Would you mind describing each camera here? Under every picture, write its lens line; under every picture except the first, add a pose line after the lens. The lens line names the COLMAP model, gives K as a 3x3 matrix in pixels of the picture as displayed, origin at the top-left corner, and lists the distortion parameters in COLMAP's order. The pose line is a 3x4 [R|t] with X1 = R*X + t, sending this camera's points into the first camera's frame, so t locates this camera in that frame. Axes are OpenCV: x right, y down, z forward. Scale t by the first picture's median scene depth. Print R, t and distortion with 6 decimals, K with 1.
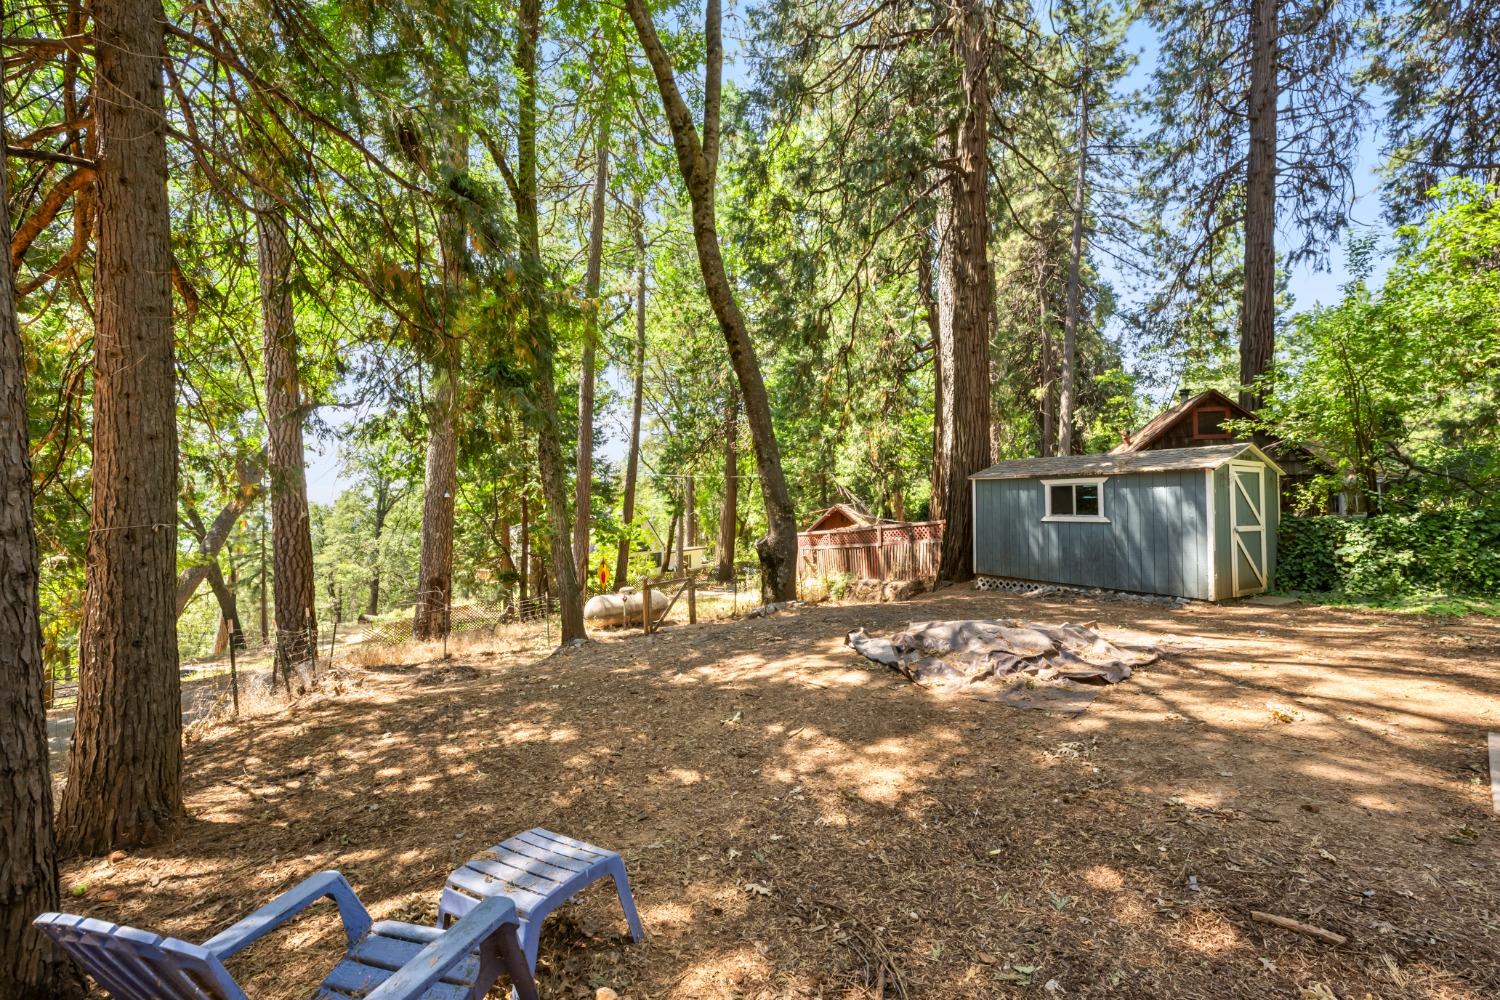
lens RADIAL K [[618.4, 0, 739.2], [0, 618.4, 483.2], [0, 0, 1]] dist [0.000846, 0.000136]
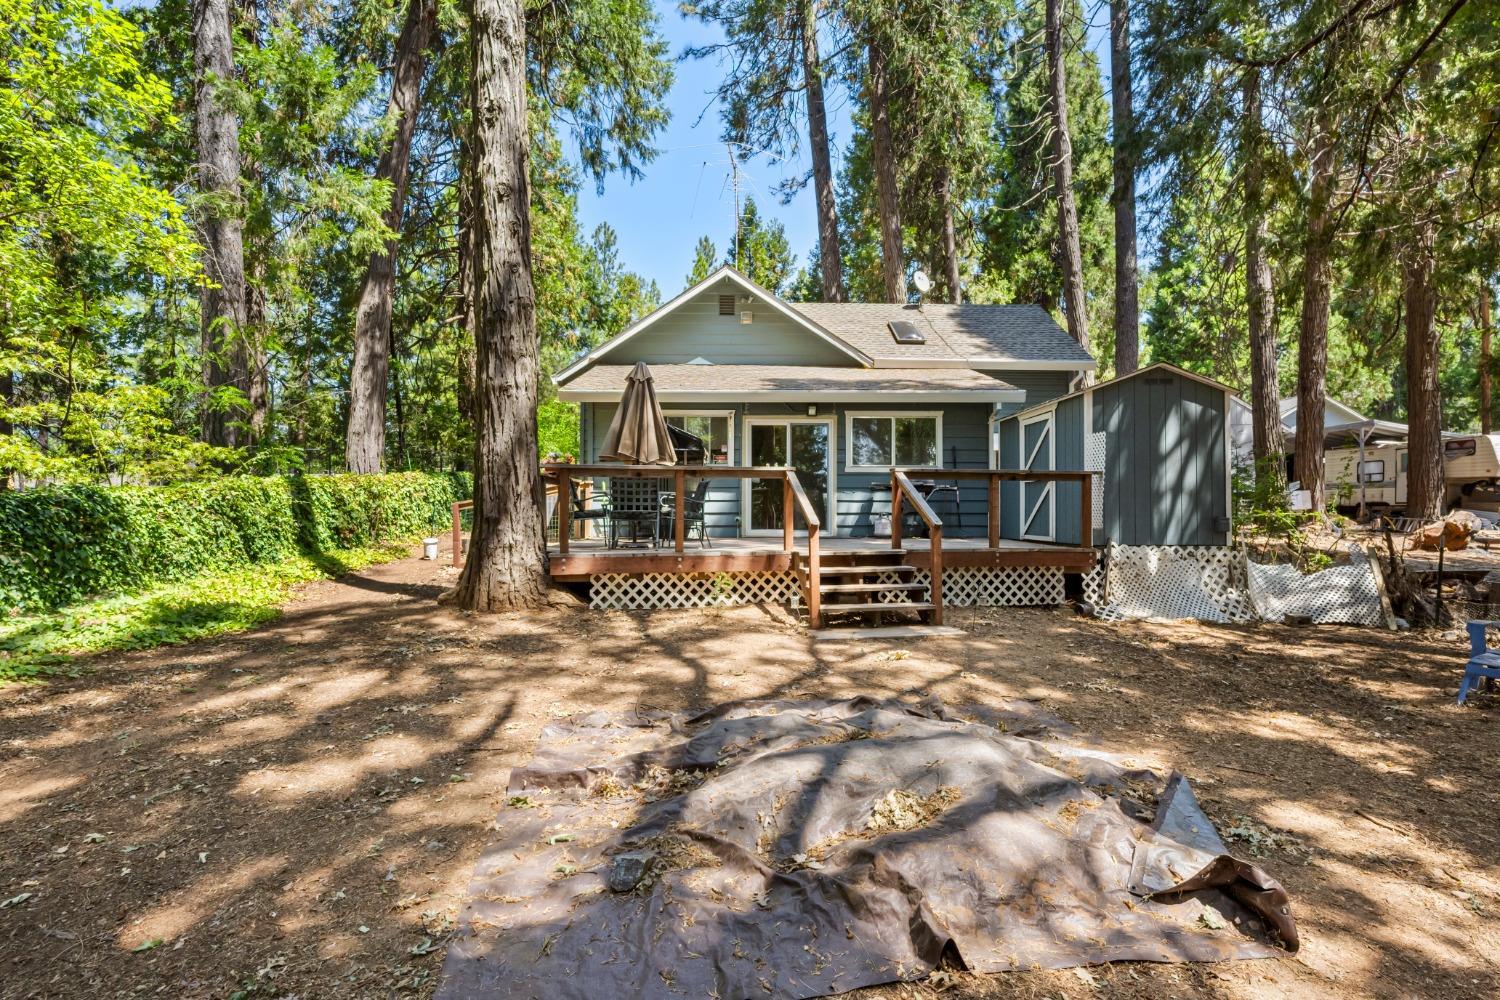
lens RADIAL K [[746.8, 0, 750.0], [0, 746.8, 500.0], [0, 0, 1]] dist [0.001245, 0.000422]
pose [[-0.875923, 0.010120, 0.482345, 0.164083], [-0.017177, 0.998492, -0.052141, 0.054864], [-0.482145, -0.053957, -0.874428, 1.035587]]
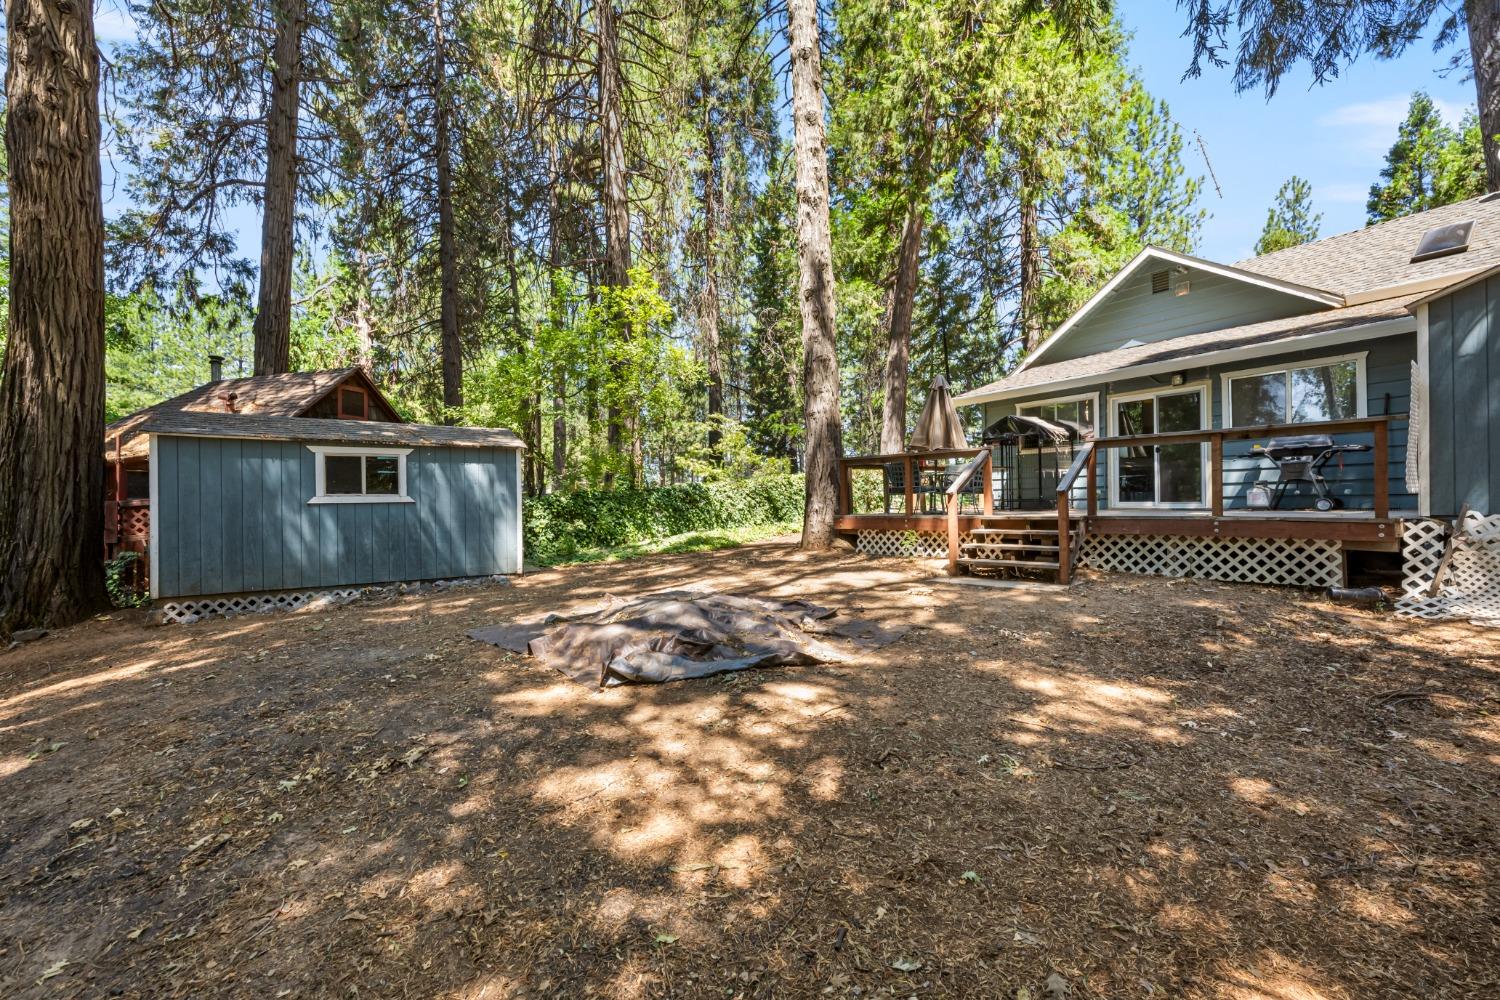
lens RADIAL K [[620.0, 0, 750.0], [0, 620.0, 500.0], [0, 0, 1]] dist [-0.000984, -0.000169]
pose [[-0.074159, 0.007823, 0.997216, -0.303993], [-0.023659, 0.999674, -0.009602, 0.061755], [-0.996966, -0.024305, -0.073950, 0.650915]]
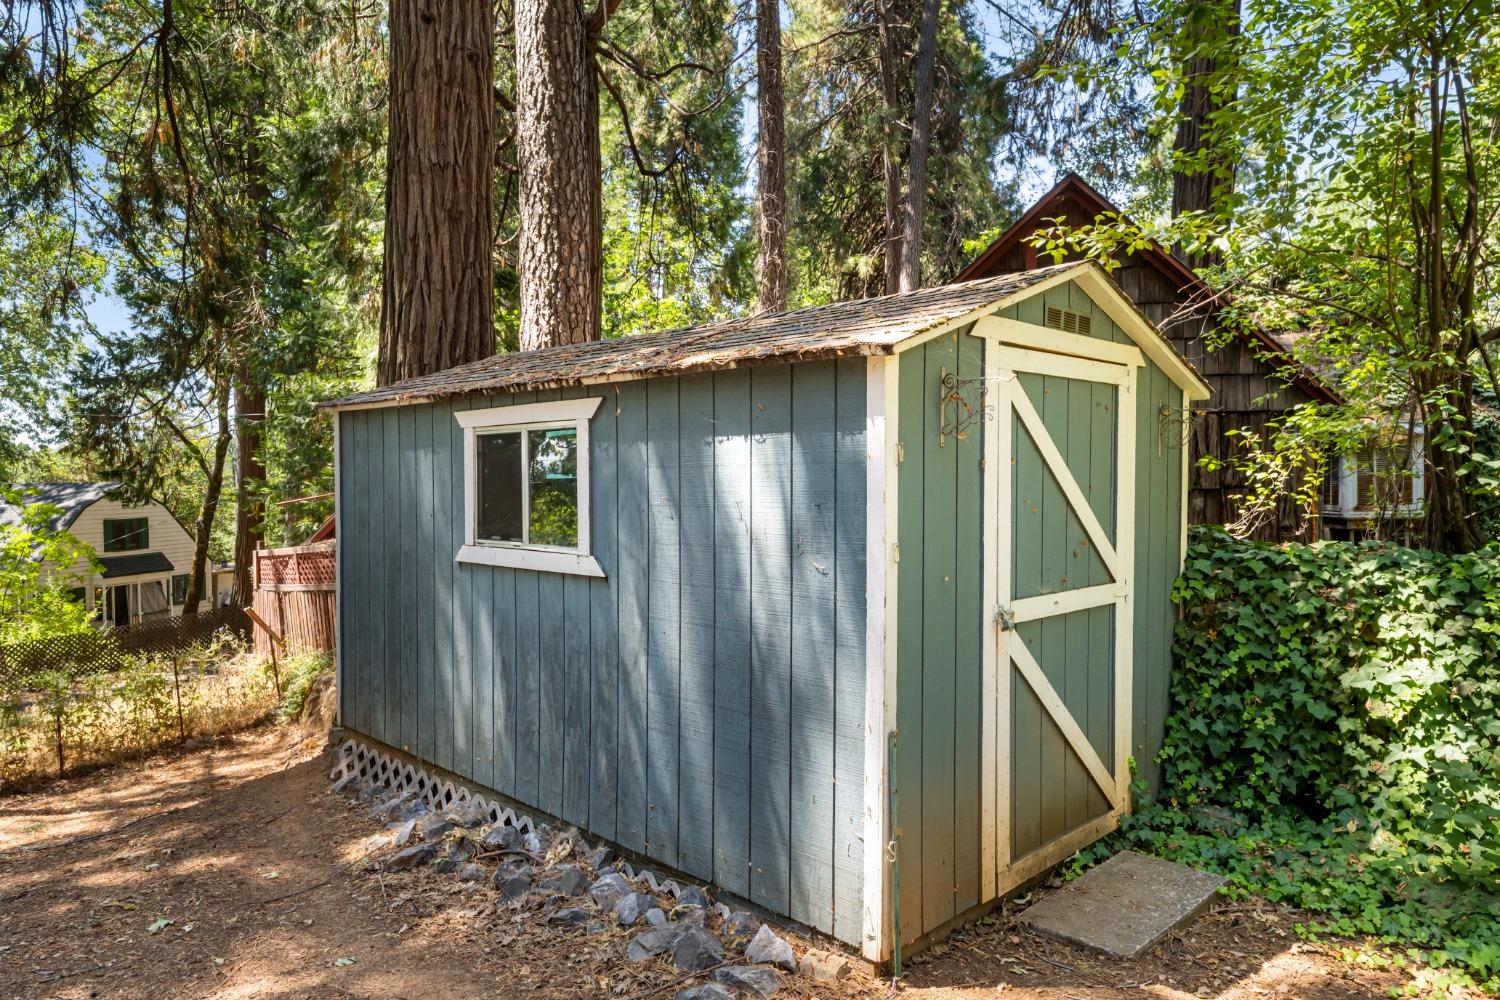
lens RADIAL K [[986.1, 0, 750.0], [0, 986.1, 500.0], [0, 0, 1]] dist [0.000188, -0.000682]
pose [[0.970634, -0.007622, 0.240440, 0.604887], [-0.007294, 0.998106, 0.061085, 0.007726], [-0.240451, -0.061045, 0.968740, 0.646217]]
